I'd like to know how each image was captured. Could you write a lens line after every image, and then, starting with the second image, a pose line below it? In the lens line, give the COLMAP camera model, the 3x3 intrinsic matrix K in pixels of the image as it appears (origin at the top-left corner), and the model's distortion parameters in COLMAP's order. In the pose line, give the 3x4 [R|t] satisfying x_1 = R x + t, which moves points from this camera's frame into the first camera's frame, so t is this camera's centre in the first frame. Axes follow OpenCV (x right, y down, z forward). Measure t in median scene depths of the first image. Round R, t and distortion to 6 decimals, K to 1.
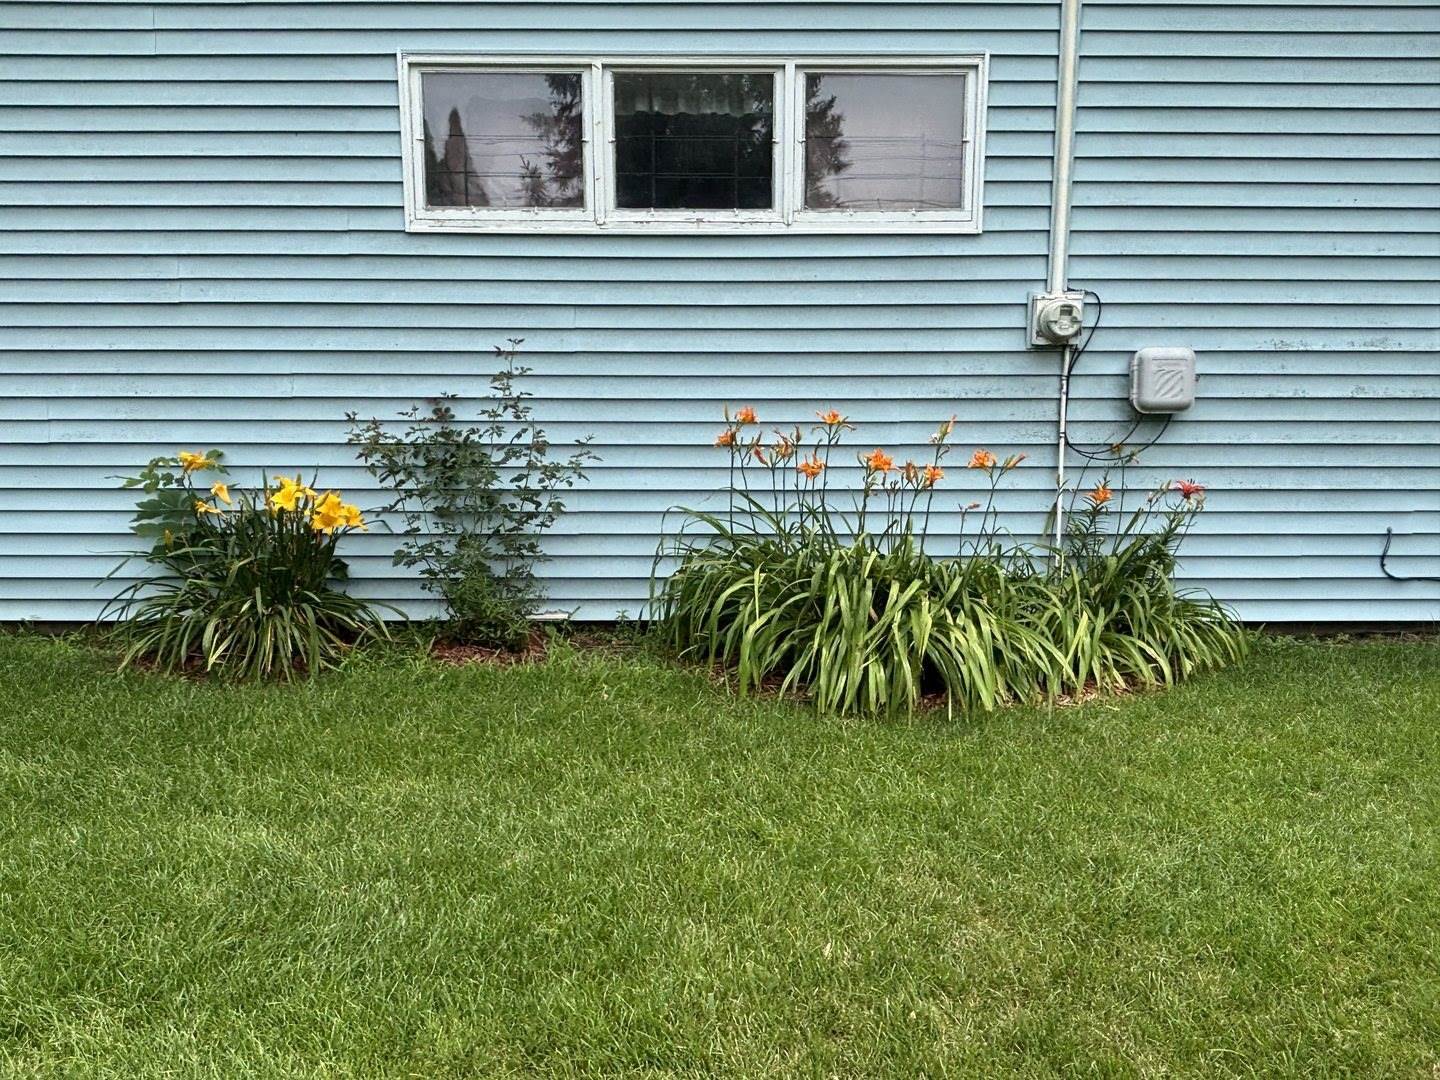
lens RADIAL K [[1005.0, 0, 720.0], [0, 1005.0, 540.0], [0, 0, 1]] dist [0.001698, 0.000365]
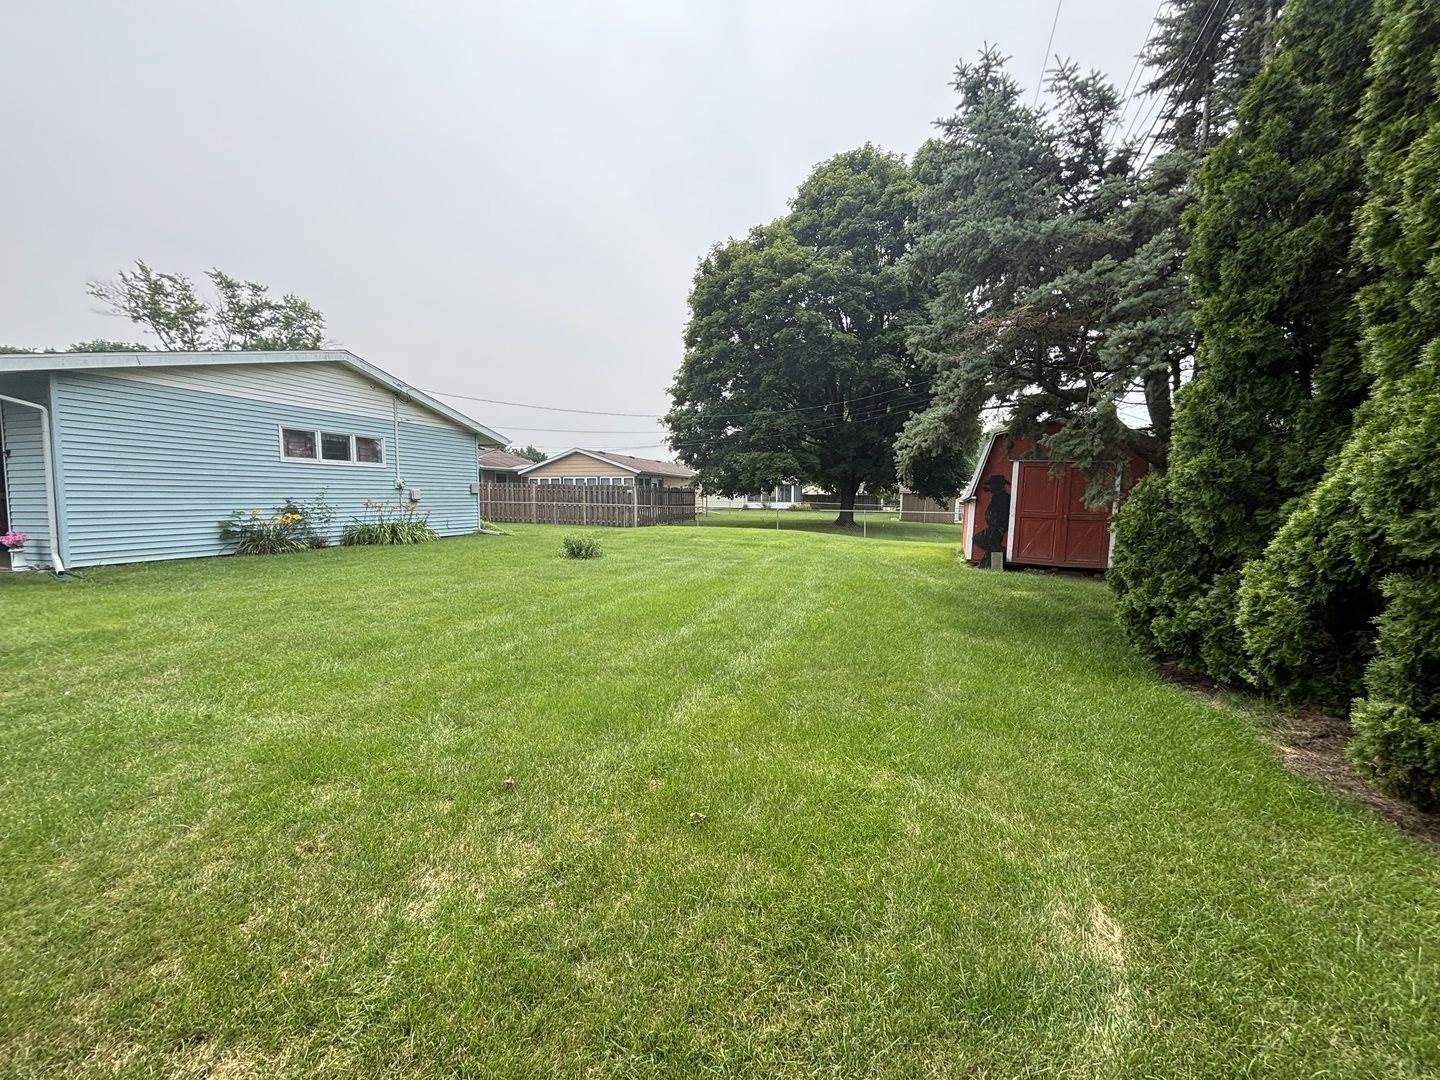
lens RADIAL K [[579.0, 0, 720.0], [0, 579.0, 540.0], [0, 0, 1]] dist [-0.000040, -0.000010]
pose [[0.248812, -0.077520, 0.965445, -2.353685], [0.145625, 0.988455, 0.041838, 0.217620], [-0.957542, 0.130183, 0.257228, -1.499968]]
